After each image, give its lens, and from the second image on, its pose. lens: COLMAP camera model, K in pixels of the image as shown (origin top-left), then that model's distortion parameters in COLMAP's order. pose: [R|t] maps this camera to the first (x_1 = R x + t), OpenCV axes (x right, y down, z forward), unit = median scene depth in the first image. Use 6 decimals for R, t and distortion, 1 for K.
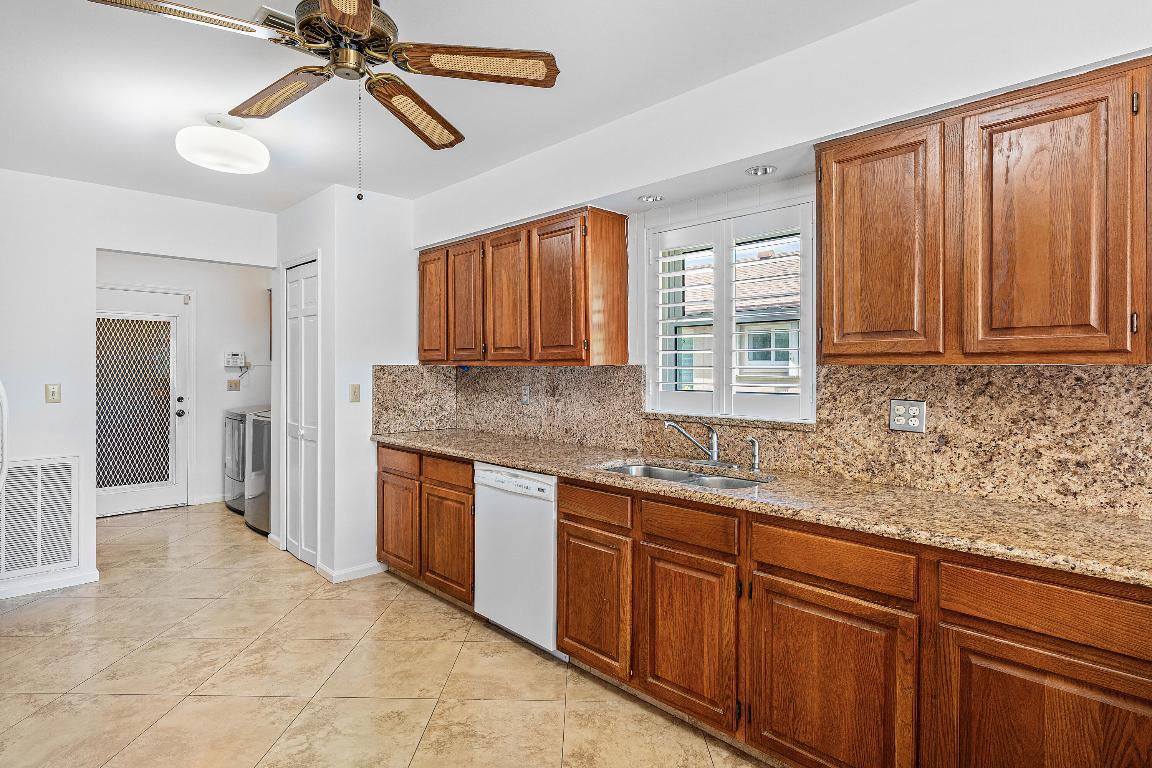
lens RADIAL K [[610.6, 0, 563.9], [0, 610.6, 359.6], [0, 0, 1]] dist [0.007873, -0.002142]
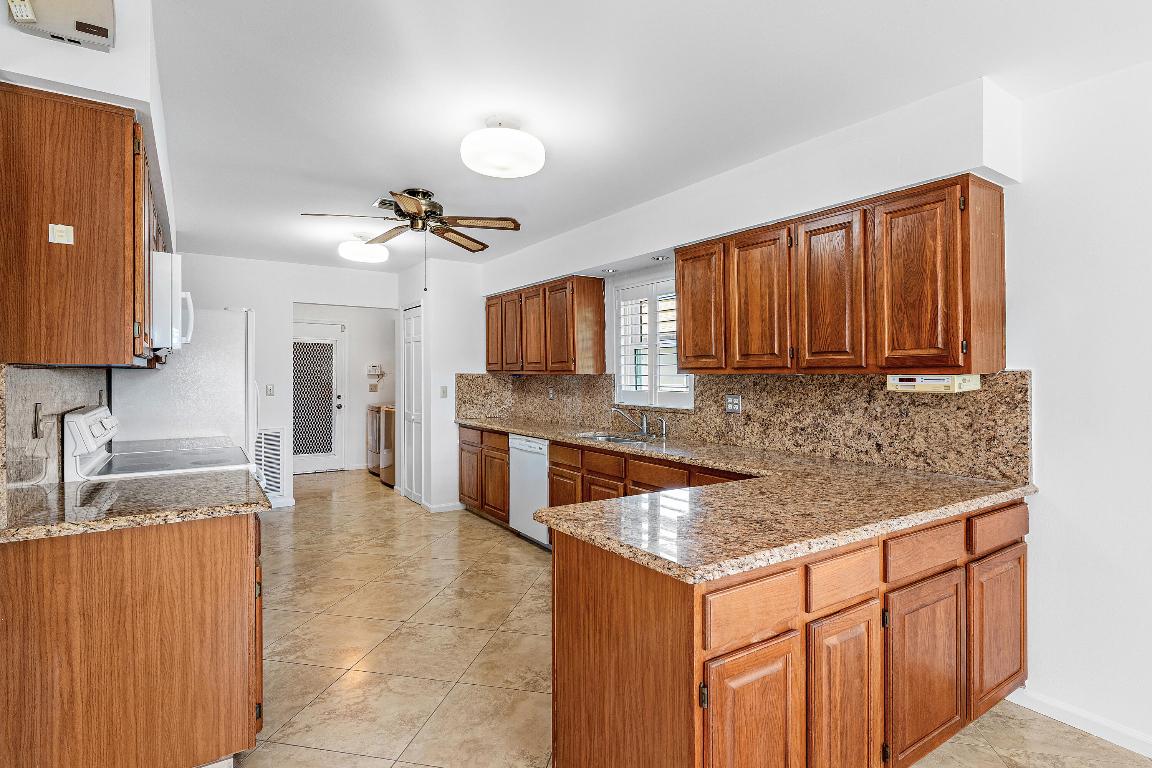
lens RADIAL K [[574.3, 0, 575.1], [0, 574.3, 373.9], [0, 0, 1]] dist [0.004258, -0.000294]
pose [[0.986535, 0.003968, -0.163499, 0.253058], [-0.002859, 0.999971, 0.007017, -0.001353], [0.163522, -0.006455, 0.986519, -0.431633]]
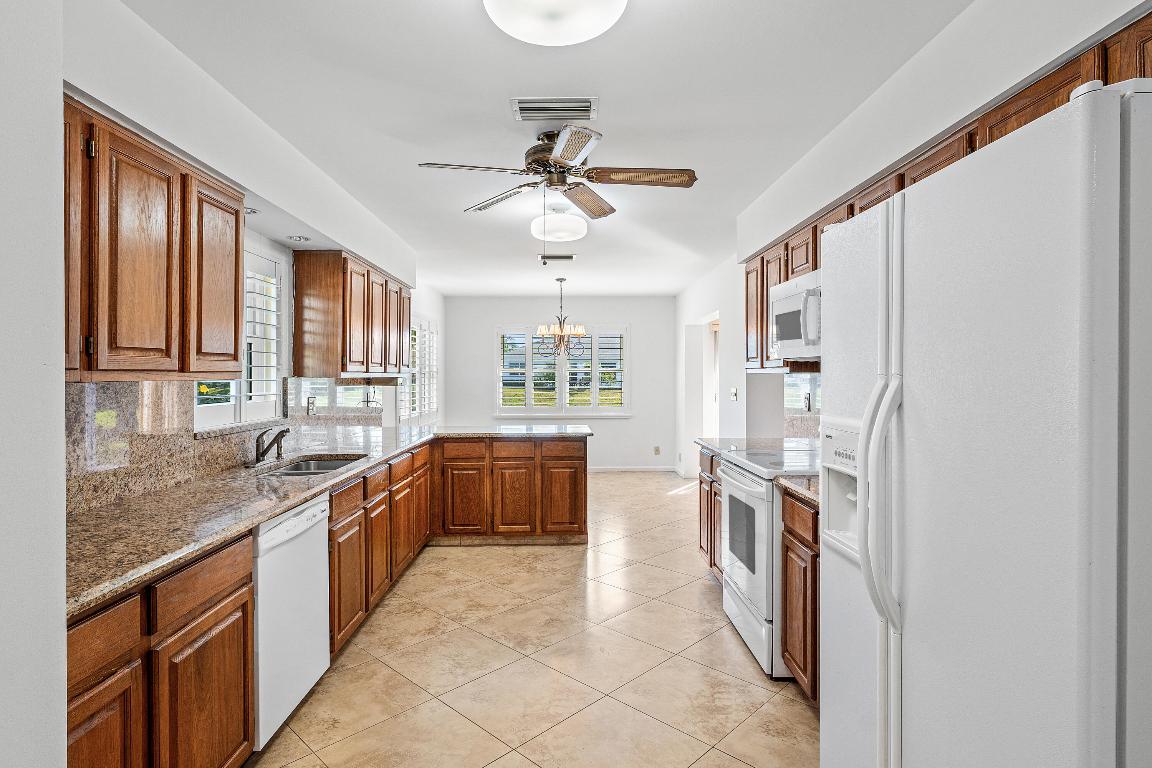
lens RADIAL K [[610.6, 0, 556.0], [0, 610.6, 373.7], [0, 0, 1]] dist [0.007873, -0.002142]
pose [[-0.722260, 0.004959, 0.691603, -0.787866], [-0.001354, 0.999962, -0.008584, 0.007665], [-0.691620, -0.007136, -0.722226, 1.185251]]
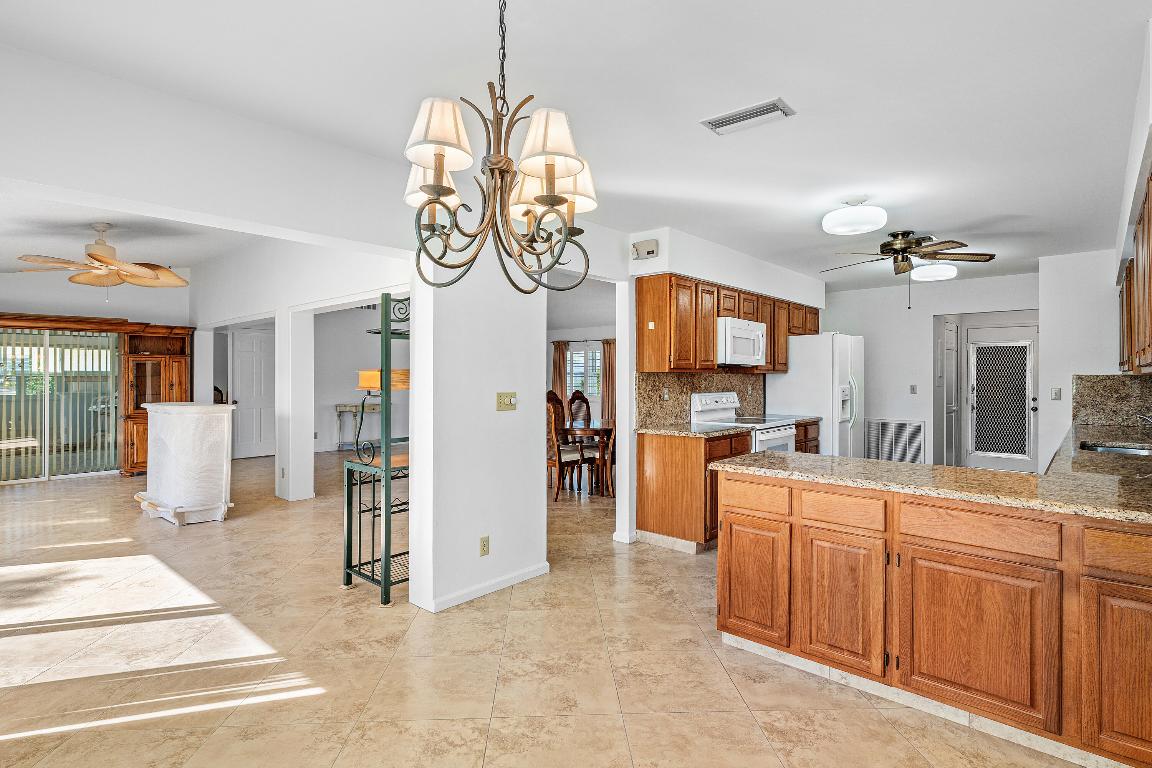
lens RADIAL K [[574.3, 0, 566.0], [0, 574.3, 379.5], [0, 0, 1]] dist [0.004258, -0.000294]
pose [[0.065402, 0.005755, -0.997842, 1.103623], [0.008357, 0.999945, 0.006315, 0.001440], [0.997824, -0.008752, 0.065351, -0.307998]]
